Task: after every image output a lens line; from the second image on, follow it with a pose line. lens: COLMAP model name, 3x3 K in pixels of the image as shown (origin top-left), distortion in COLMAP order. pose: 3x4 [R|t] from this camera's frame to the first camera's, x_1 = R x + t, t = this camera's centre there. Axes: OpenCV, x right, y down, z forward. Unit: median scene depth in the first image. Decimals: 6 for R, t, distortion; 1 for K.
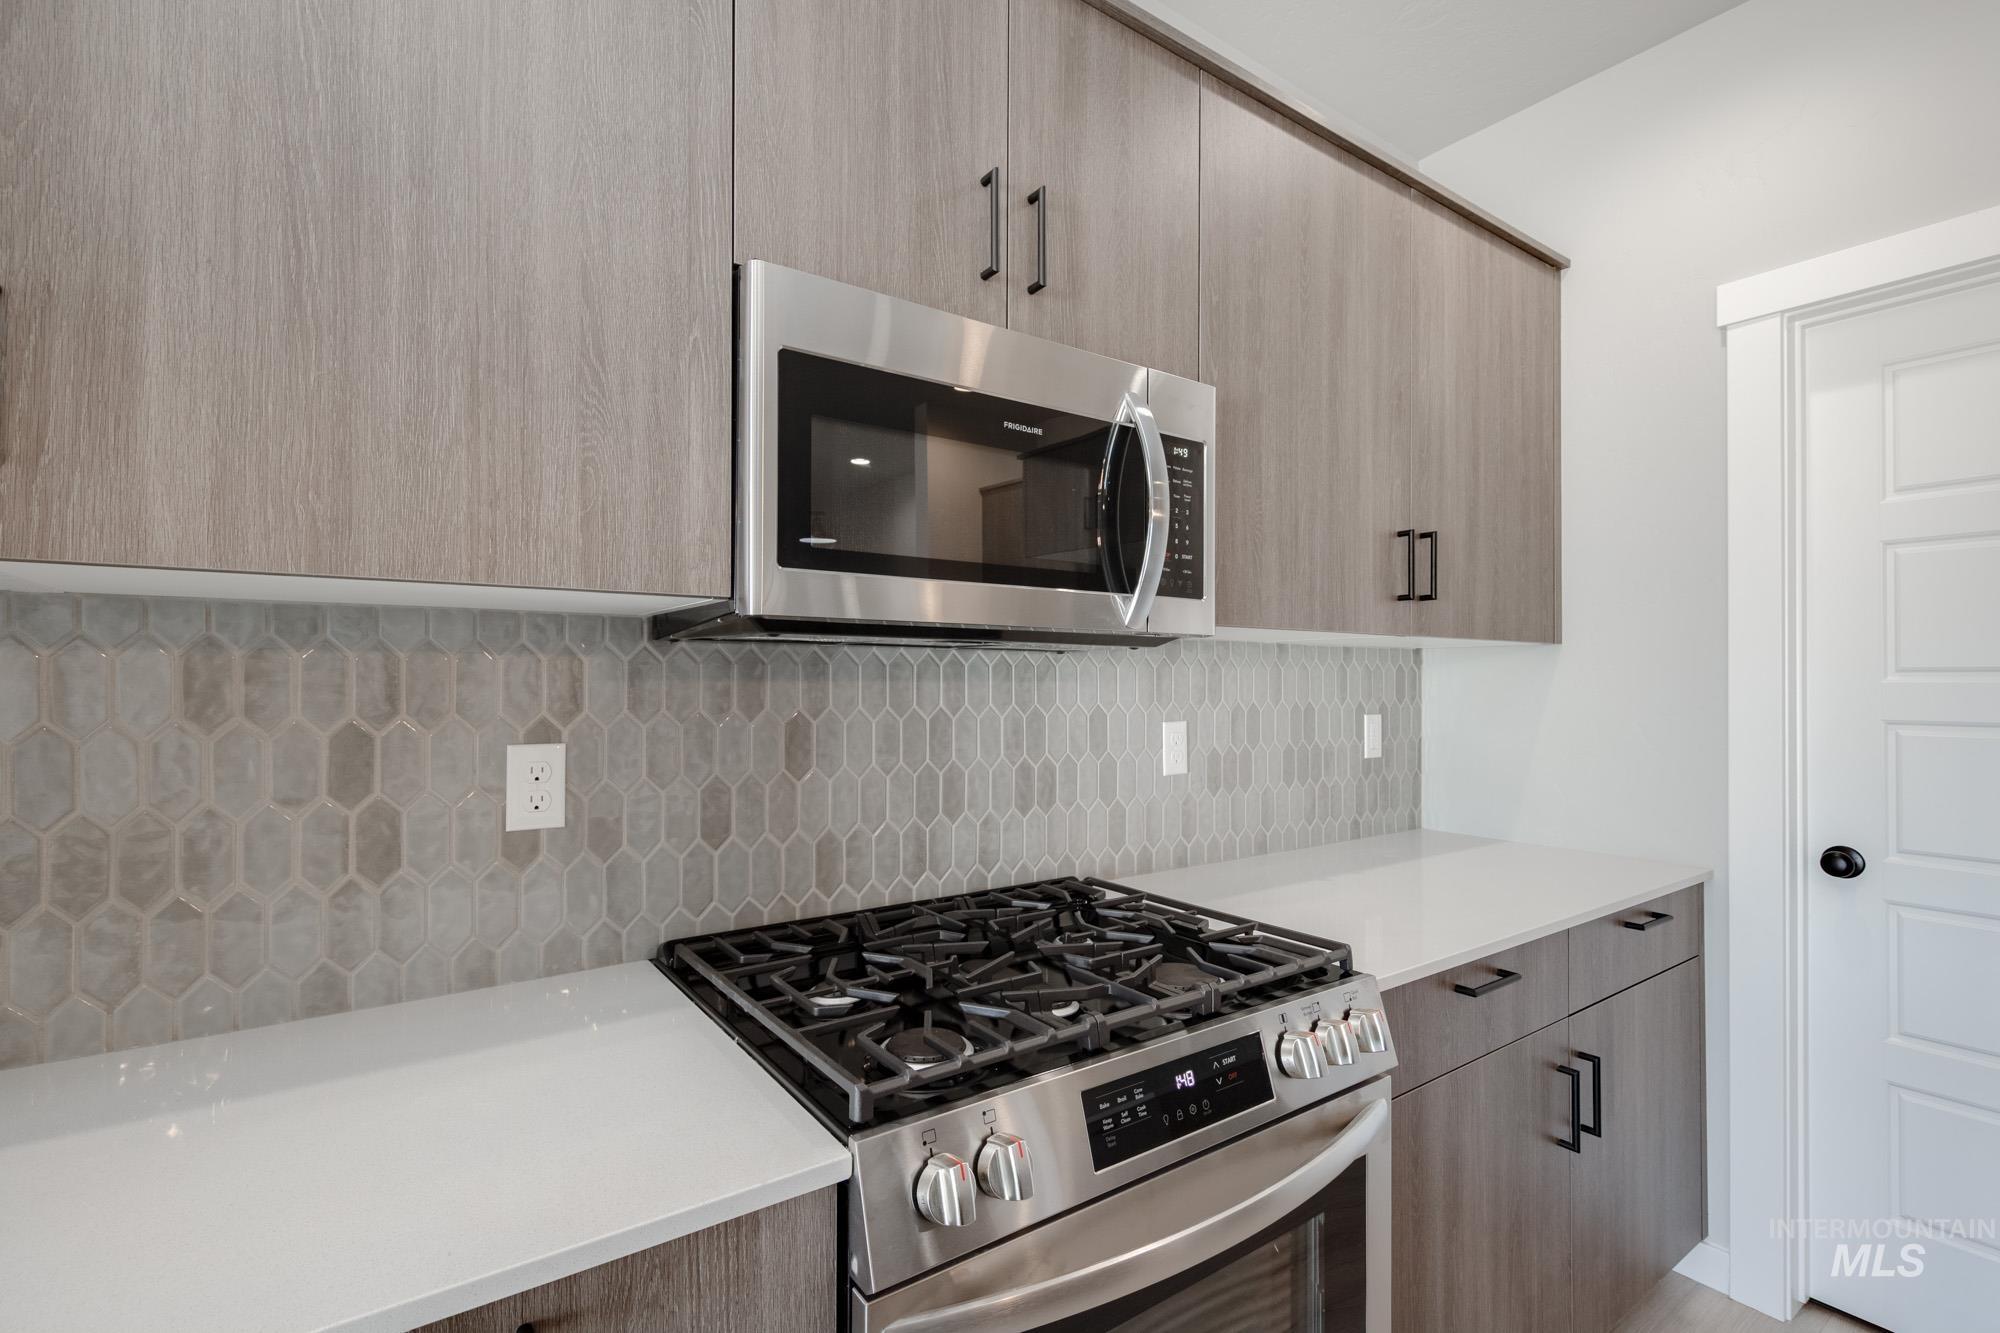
lens RADIAL K [[904.9, 0, 996.1], [0, 904.9, 661.6], [0, 0, 1]] dist [0.001583, -0.000557]
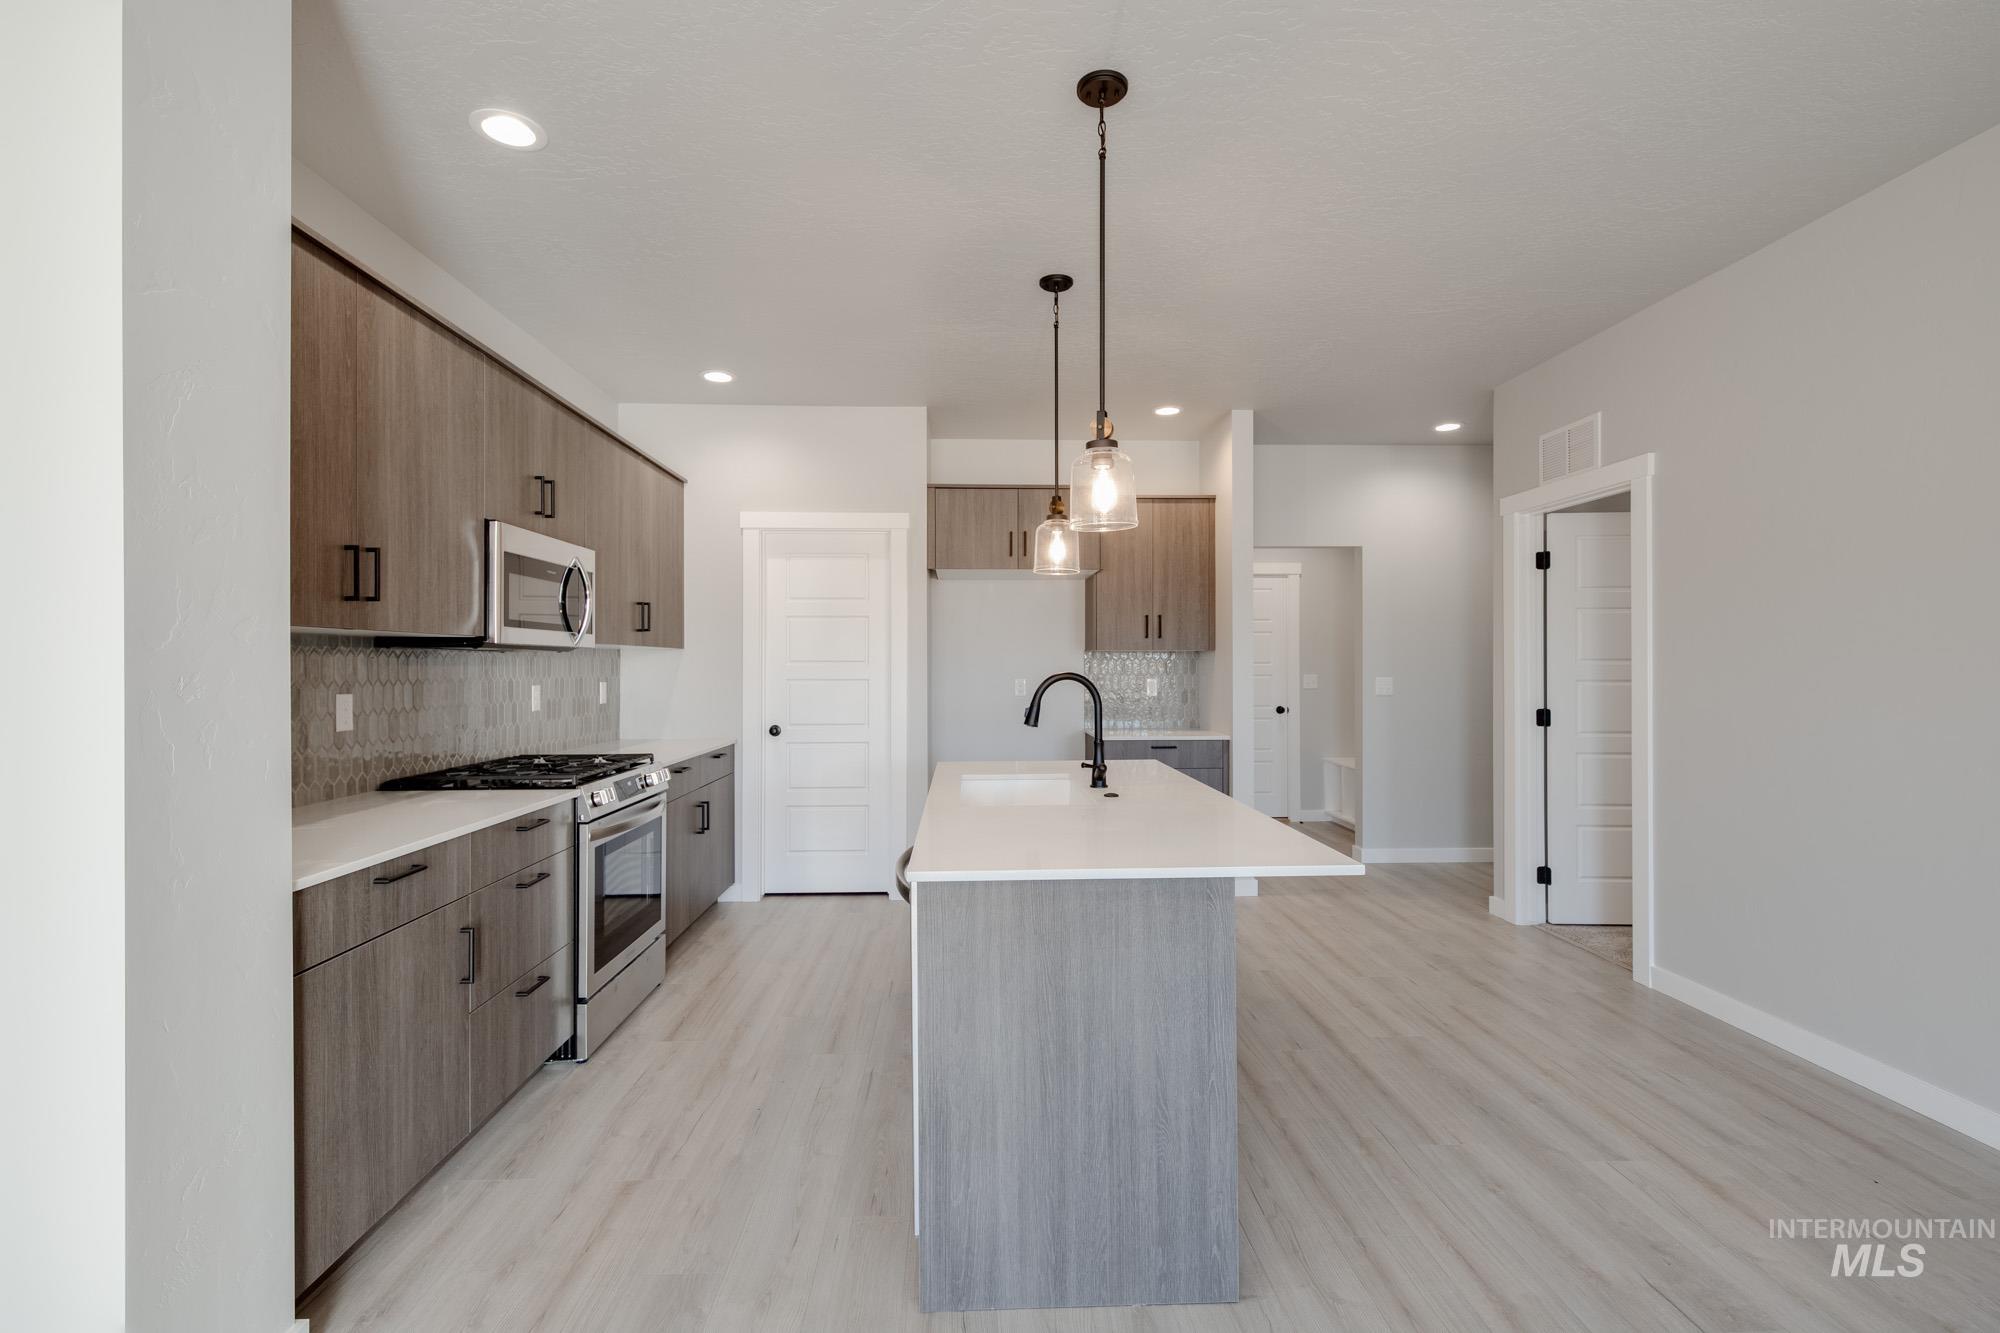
lens RADIAL K [[941.8, 0, 999.6], [0, 941.8, 660.5], [0, 0, 1]] dist [0.018279, 0.000139]
pose [[0.549965, 0.000724, 0.835188, -1.118671], [-0.011452, 0.999912, 0.006674, -0.019326], [-0.835109, -0.013235, 0.549925, -1.177577]]
